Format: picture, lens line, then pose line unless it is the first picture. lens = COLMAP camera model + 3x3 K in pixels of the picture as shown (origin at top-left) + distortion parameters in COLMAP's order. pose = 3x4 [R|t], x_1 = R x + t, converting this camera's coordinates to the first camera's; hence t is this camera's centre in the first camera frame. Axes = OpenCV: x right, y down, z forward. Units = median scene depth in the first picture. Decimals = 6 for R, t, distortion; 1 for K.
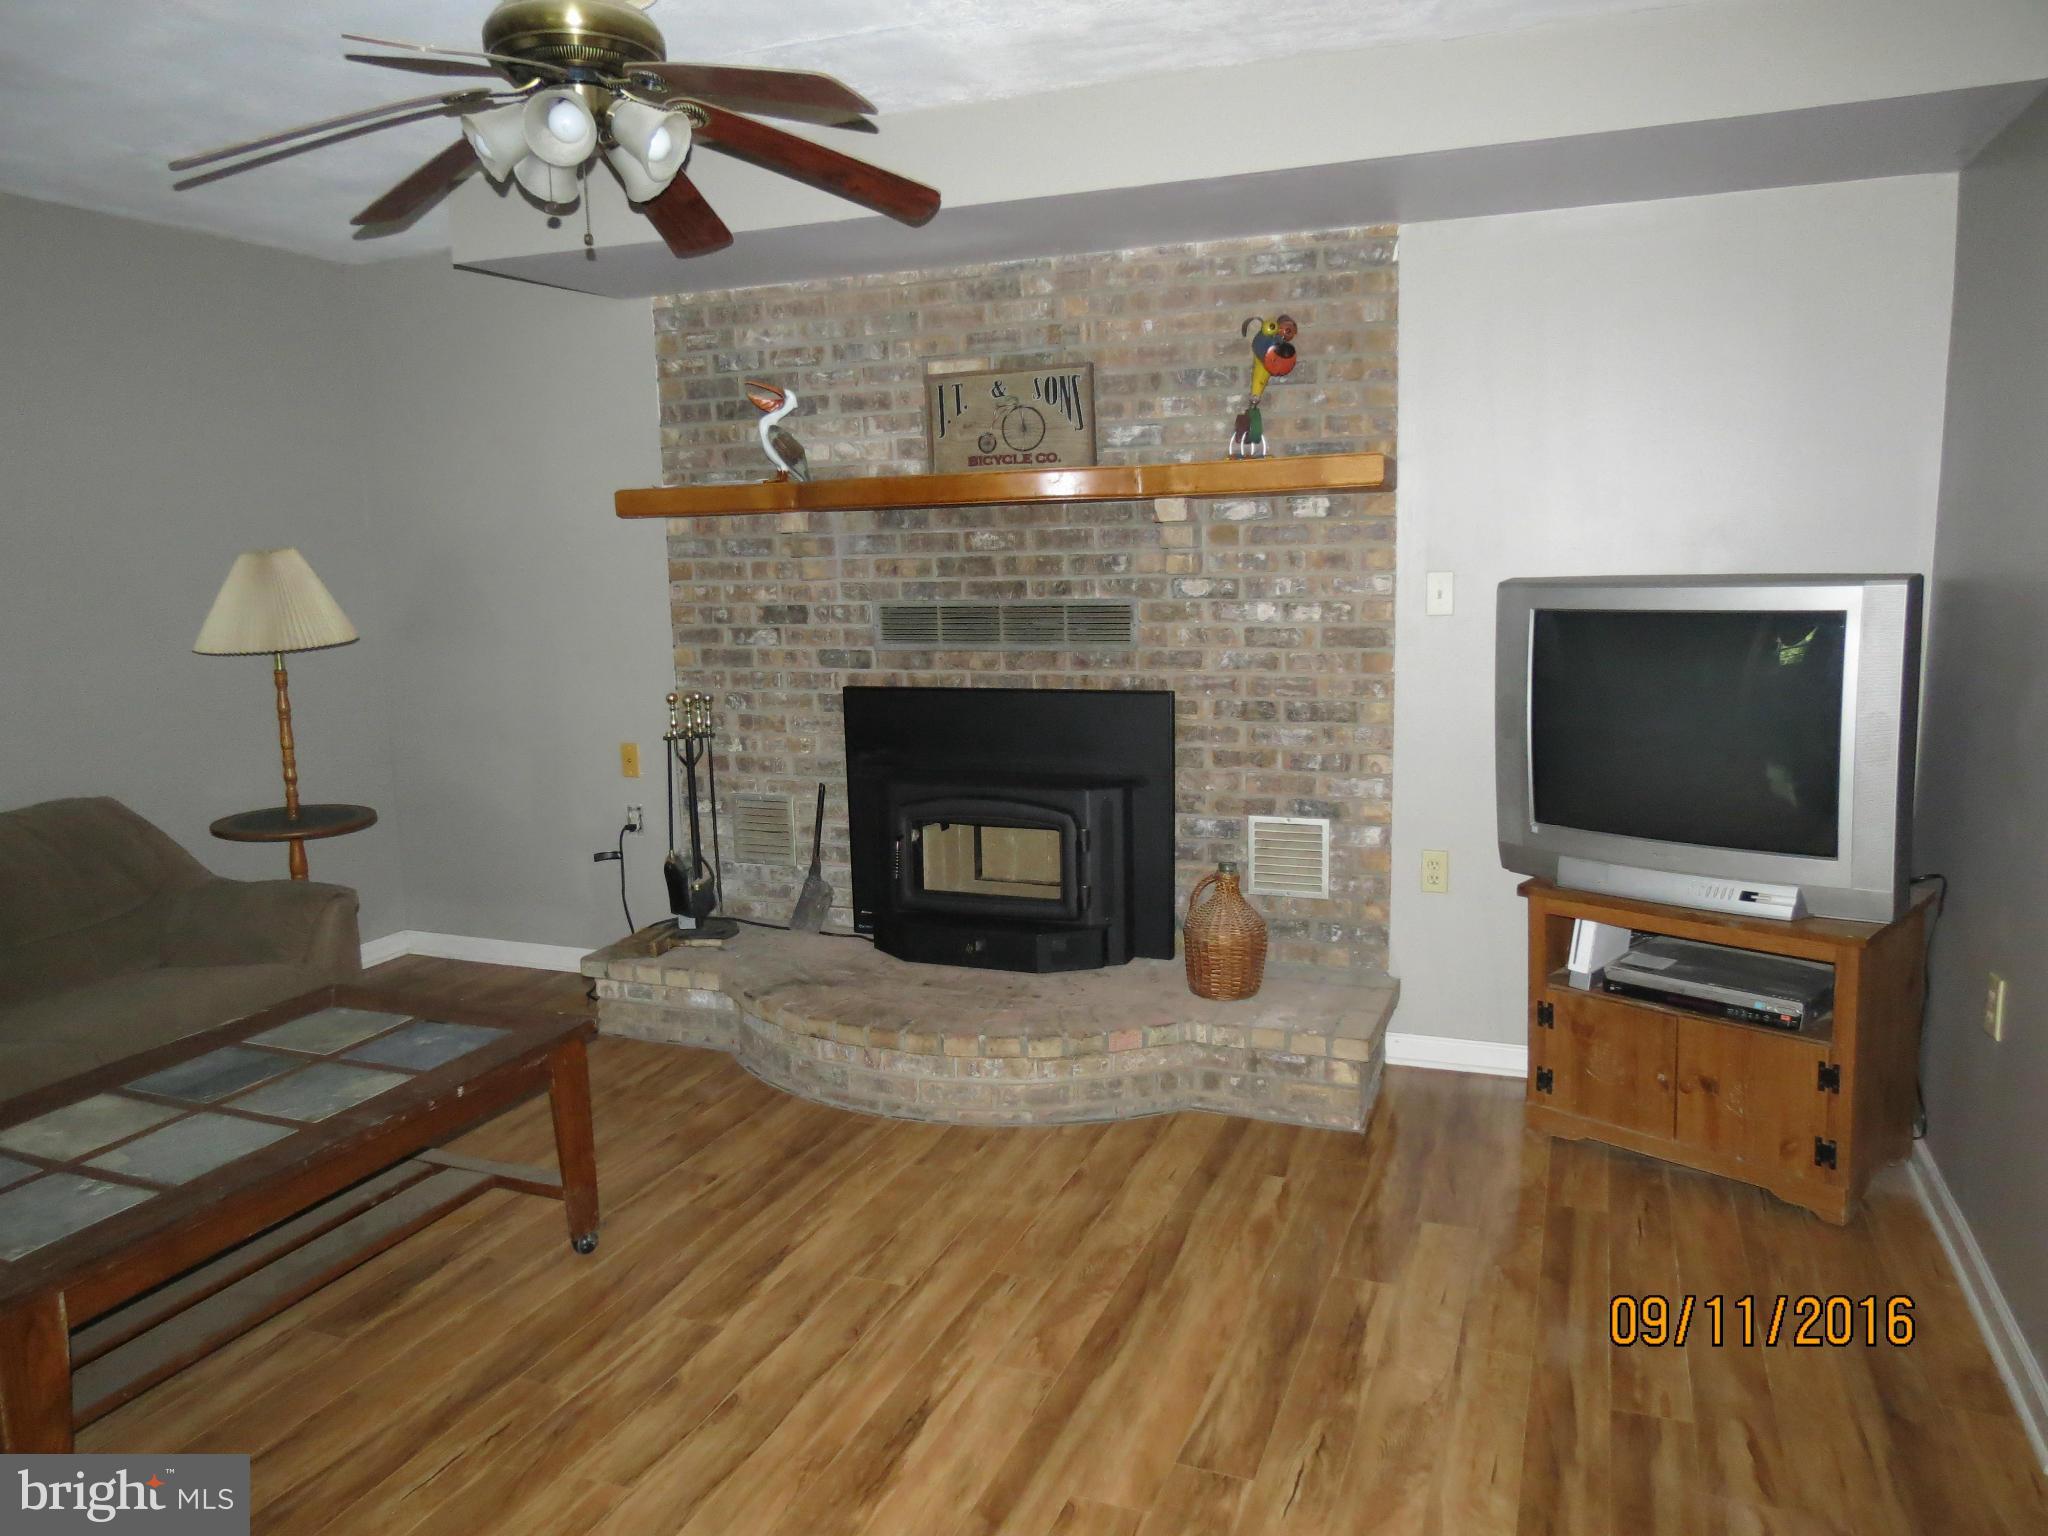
lens RADIAL K [[1468.5, 0, 1017.5], [0, 1468.5, 767.9], [0, 0, 1]] dist [-0.031540, 0.013448]
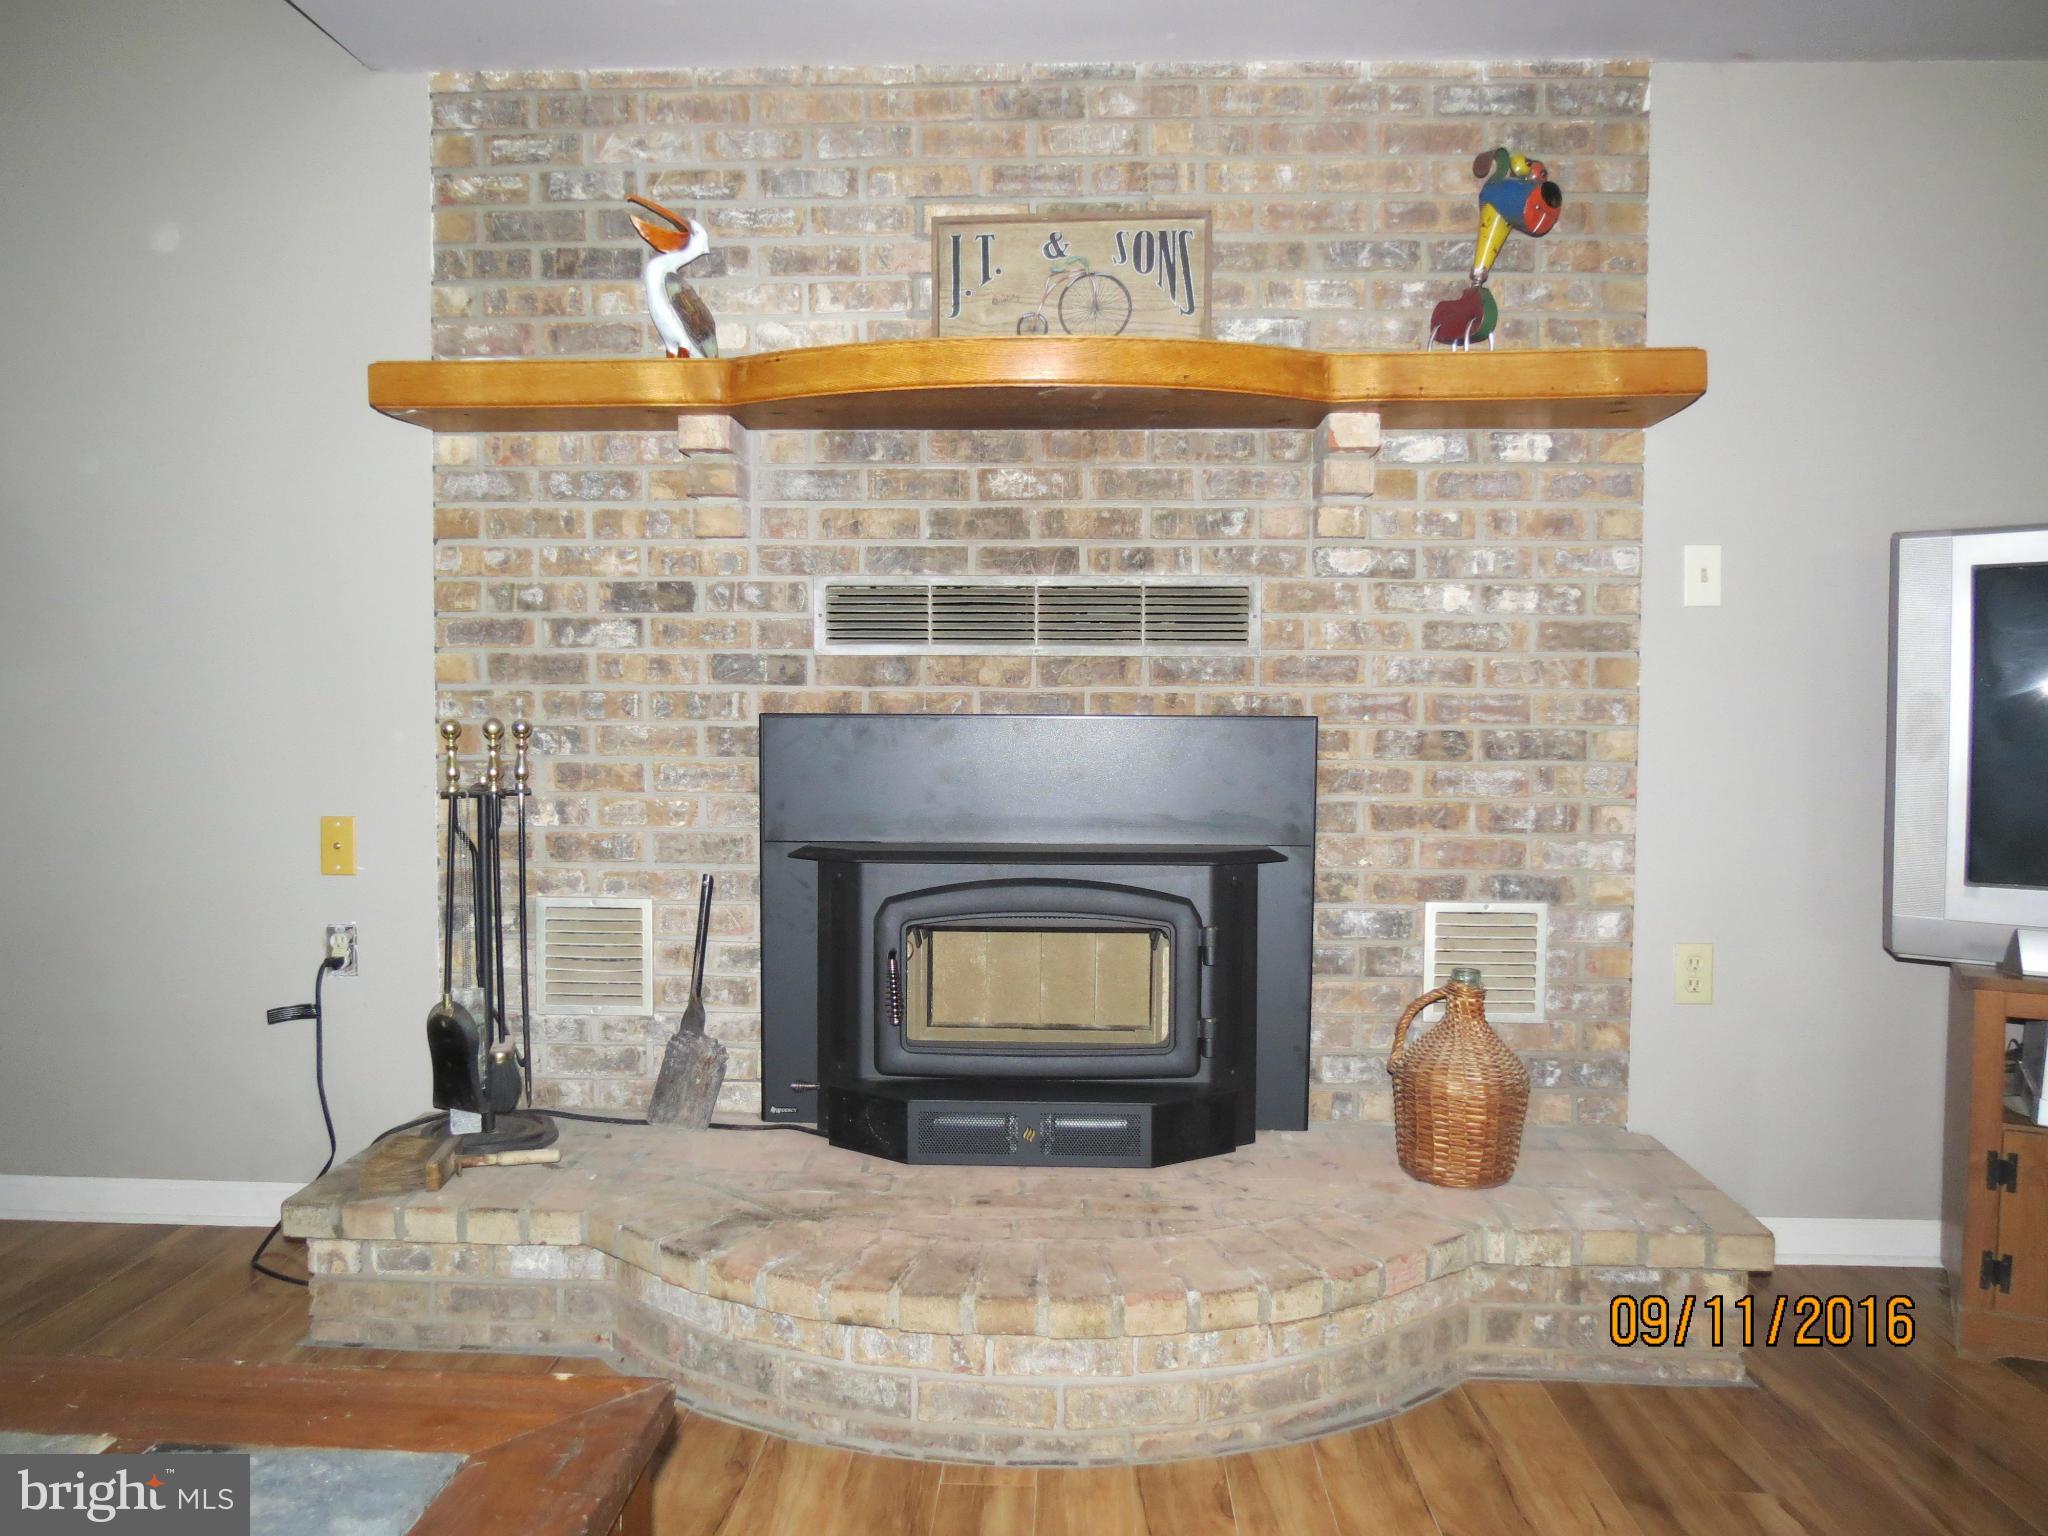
lens RADIAL K [[1468.5, 0, 1027.5], [0, 1468.5, 764.3], [0, 0, 1]] dist [-0.031540, 0.013448]
pose [[0.942192, 0.015807, 0.334701, -0.235214], [0.023374, 0.993353, -0.112713, 0.040417], [-0.334258, 0.114020, 0.935559, 0.423580]]
